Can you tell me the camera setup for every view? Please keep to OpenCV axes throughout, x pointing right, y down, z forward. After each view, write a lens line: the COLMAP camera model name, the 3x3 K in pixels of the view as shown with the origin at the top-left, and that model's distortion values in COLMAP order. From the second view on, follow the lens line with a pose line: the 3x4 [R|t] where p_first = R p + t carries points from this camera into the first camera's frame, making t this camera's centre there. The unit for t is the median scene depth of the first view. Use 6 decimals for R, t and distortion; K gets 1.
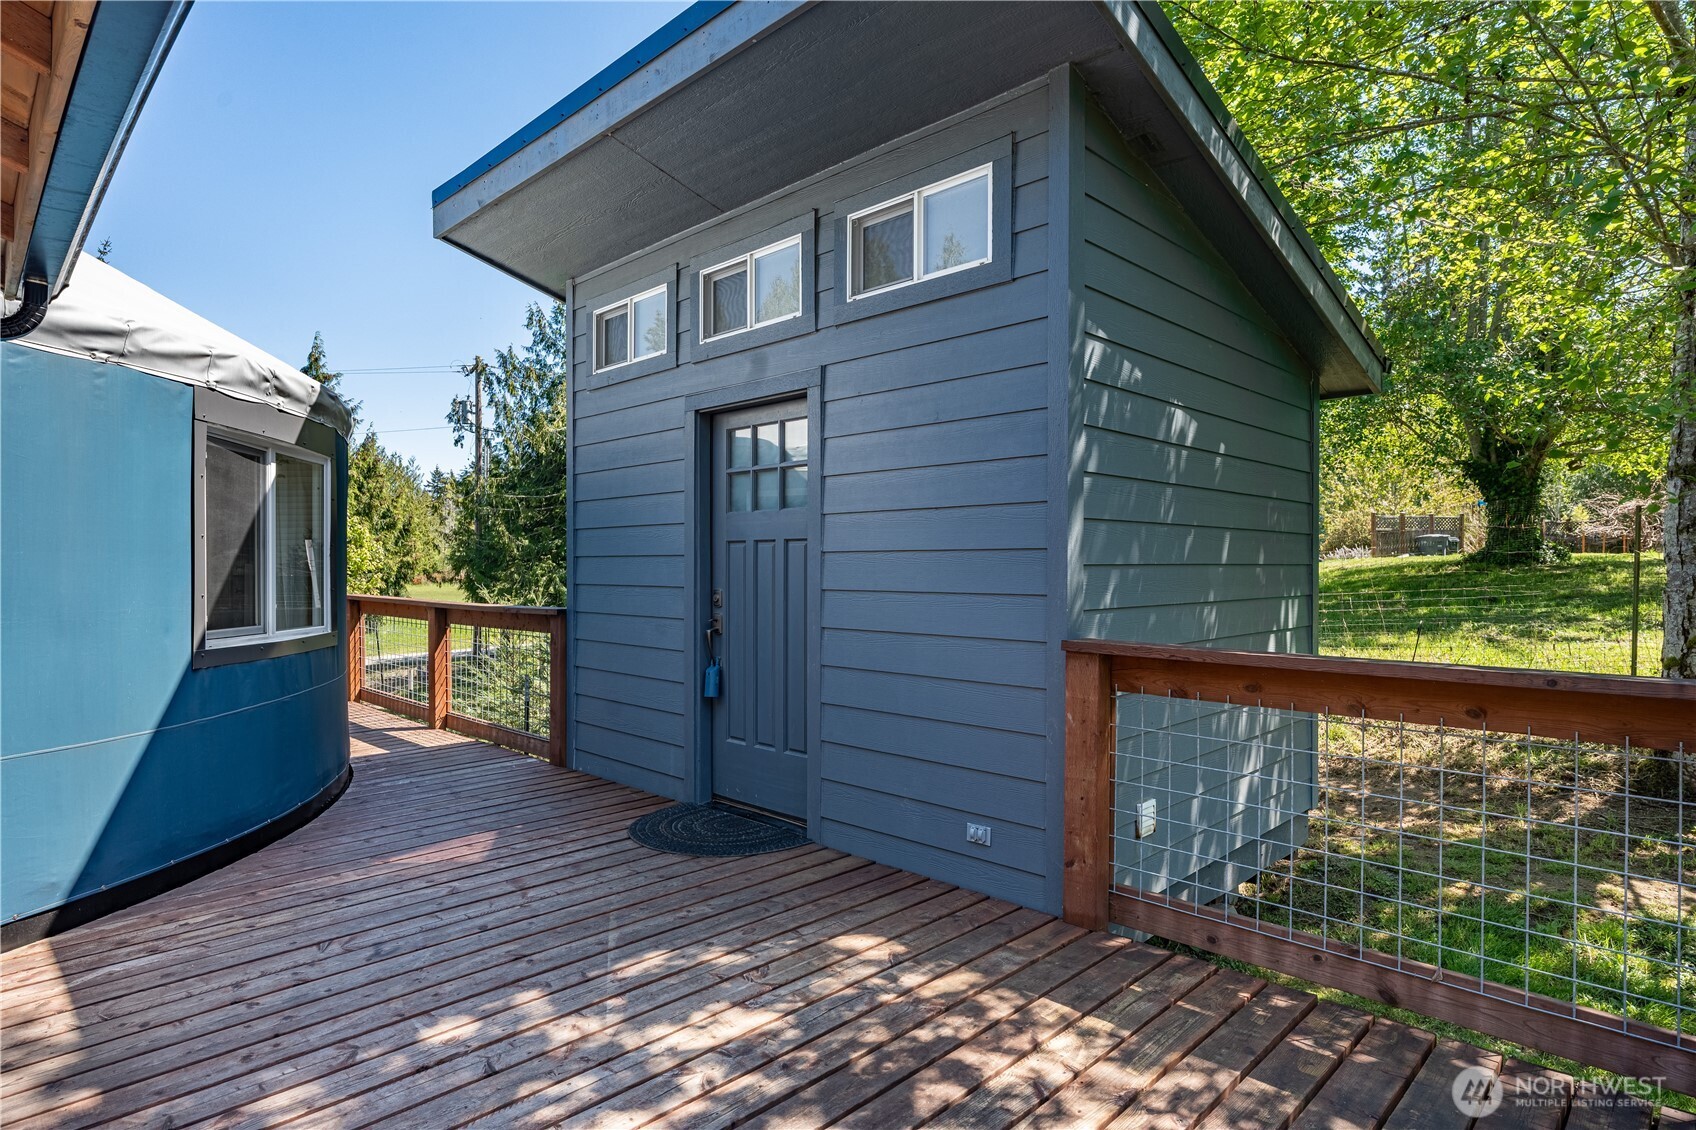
lens RADIAL K [[941.7, 0, 851.6], [0, 941.7, 559.2], [0, 0, 1]] dist [-0.001247, 0.000480]
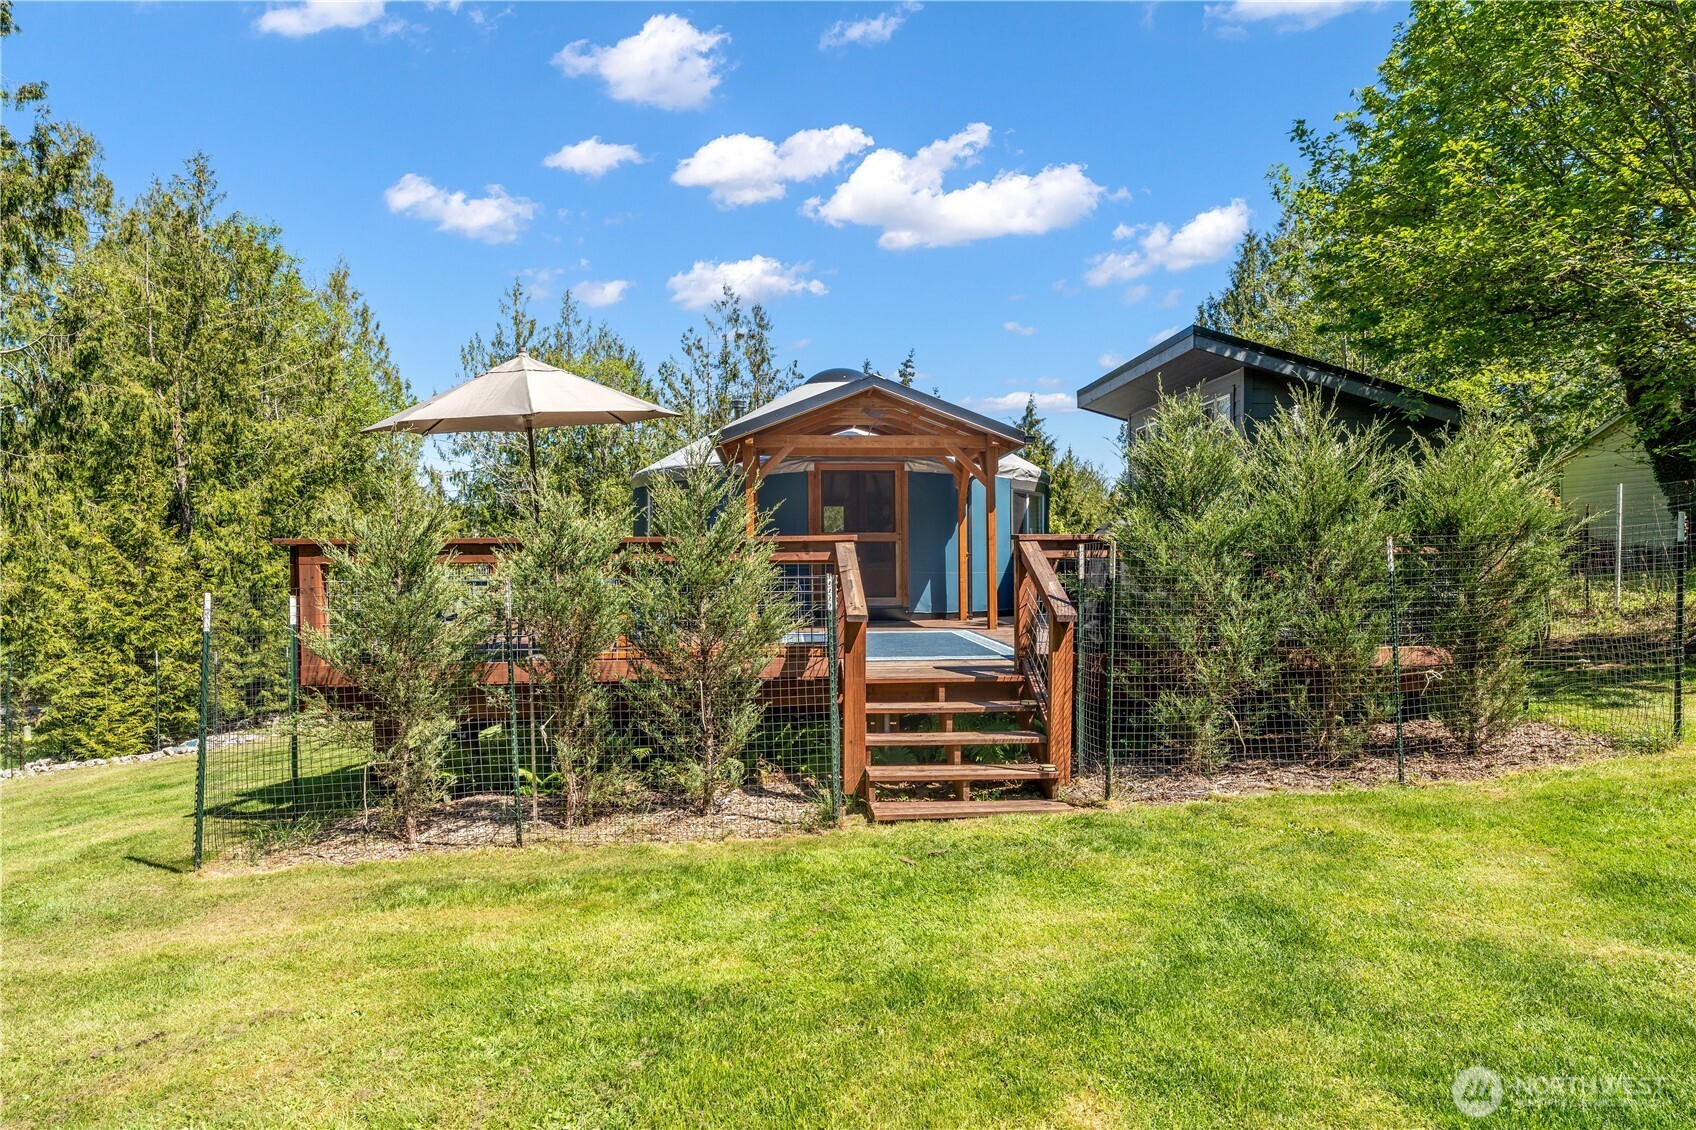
lens RADIAL K [[941.7, 0, 851.6], [0, 941.7, 559.2], [0, 0, 1]] dist [-0.001247, 0.000480]
pose [[0.764560, -0.001121, -0.644551, 0.168808], [0.004213, 0.999986, 0.003257, 0.015679], [0.644538, -0.005206, 0.764554, -0.313732]]
